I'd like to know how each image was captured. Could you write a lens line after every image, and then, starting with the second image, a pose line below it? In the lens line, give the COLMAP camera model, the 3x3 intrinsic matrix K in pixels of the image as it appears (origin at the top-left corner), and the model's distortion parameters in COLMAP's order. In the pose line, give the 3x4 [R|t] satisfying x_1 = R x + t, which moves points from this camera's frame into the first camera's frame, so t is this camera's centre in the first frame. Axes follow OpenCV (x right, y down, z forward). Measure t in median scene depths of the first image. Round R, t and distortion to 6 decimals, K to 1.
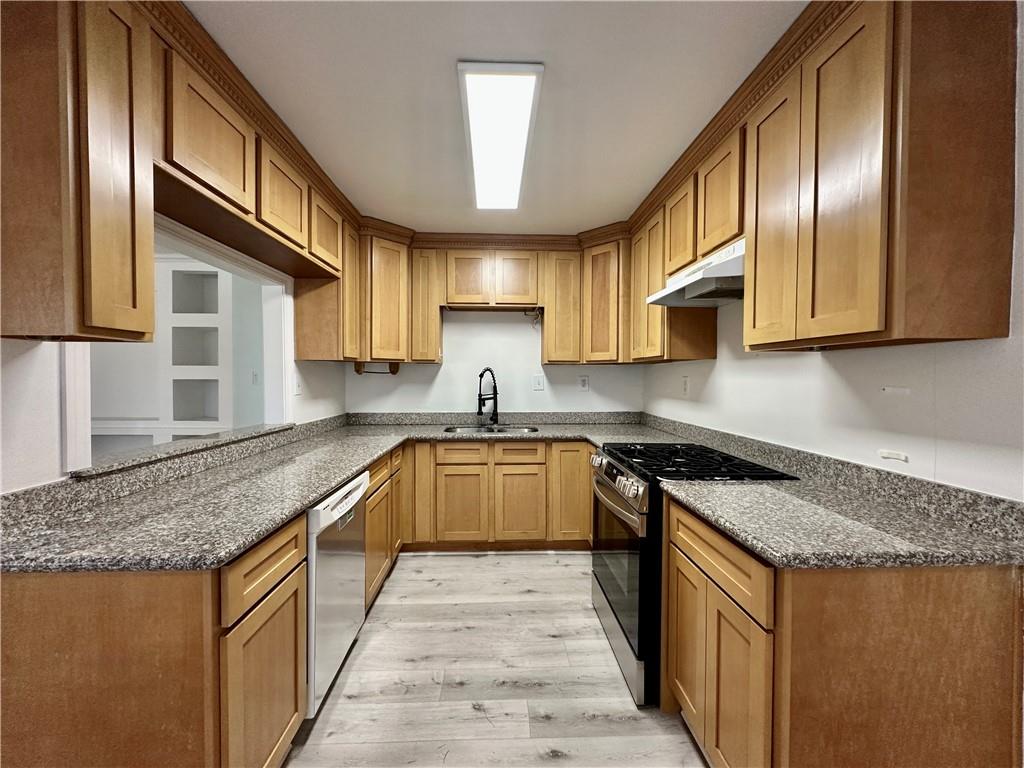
lens RADIAL K [[408.2, 0, 510.9], [0, 408.2, 385.5], [0, 0, 1]] dist [-0.002132, 0.001067]
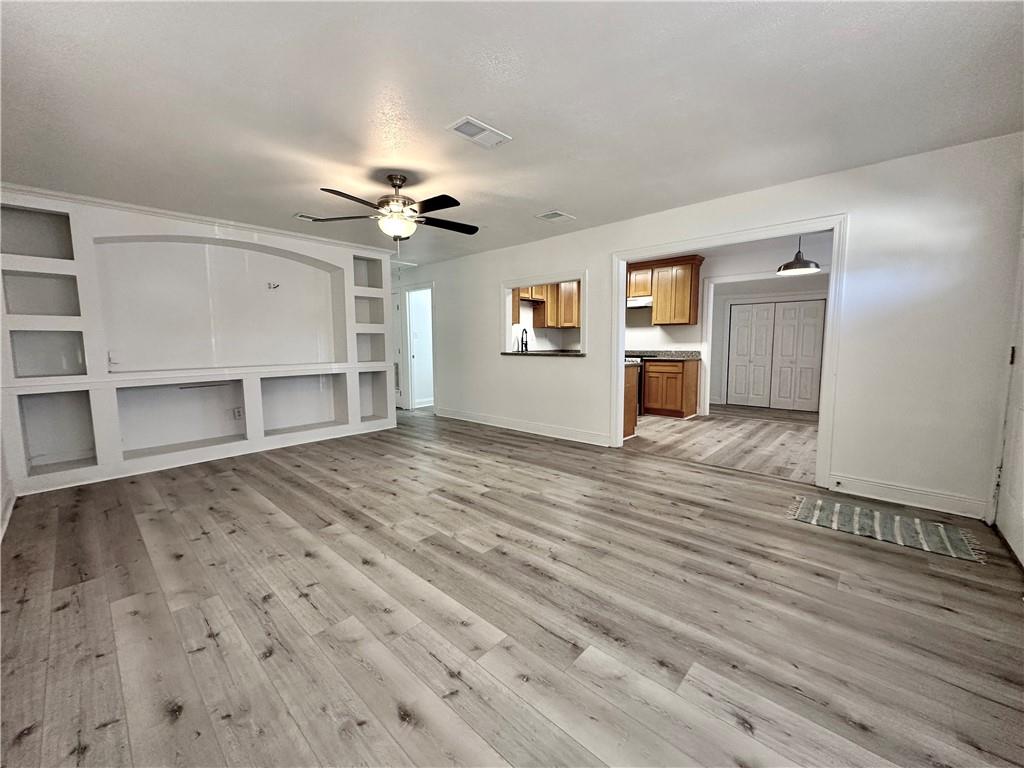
lens RADIAL K [[408.2, 0, 511.8], [0, 408.2, 384.5], [0, 0, 1]] dist [-0.002132, 0.001067]
pose [[0.706342, -0.078572, 0.703497, -2.696722], [0.021049, 0.995713, 0.090074, 0.087941], [-0.707558, -0.048816, 0.704967, -0.736989]]
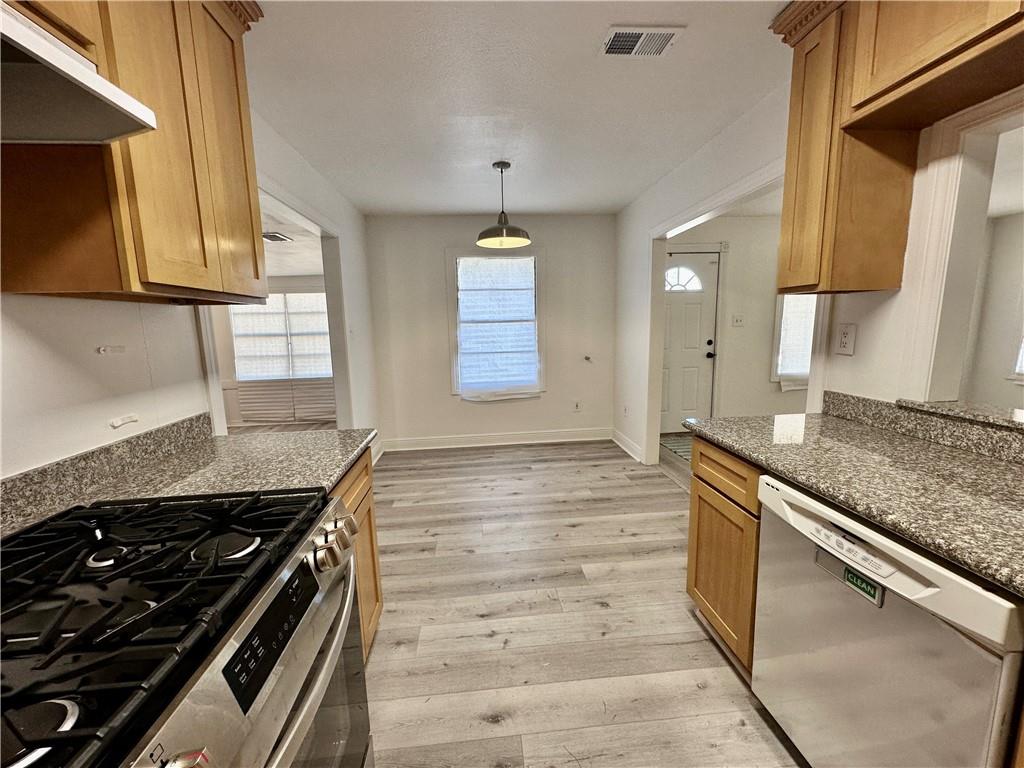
lens RADIAL K [[408.2, 0, 512.0], [0, 408.2, 385.4], [0, 0, 1]] dist [-0.002132, 0.001067]
pose [[-0.998112, 0.029534, -0.053850, 0.069529], [0.019855, 0.984873, 0.172136, -0.032841], [0.058119, 0.170742, -0.983600, 1.301600]]
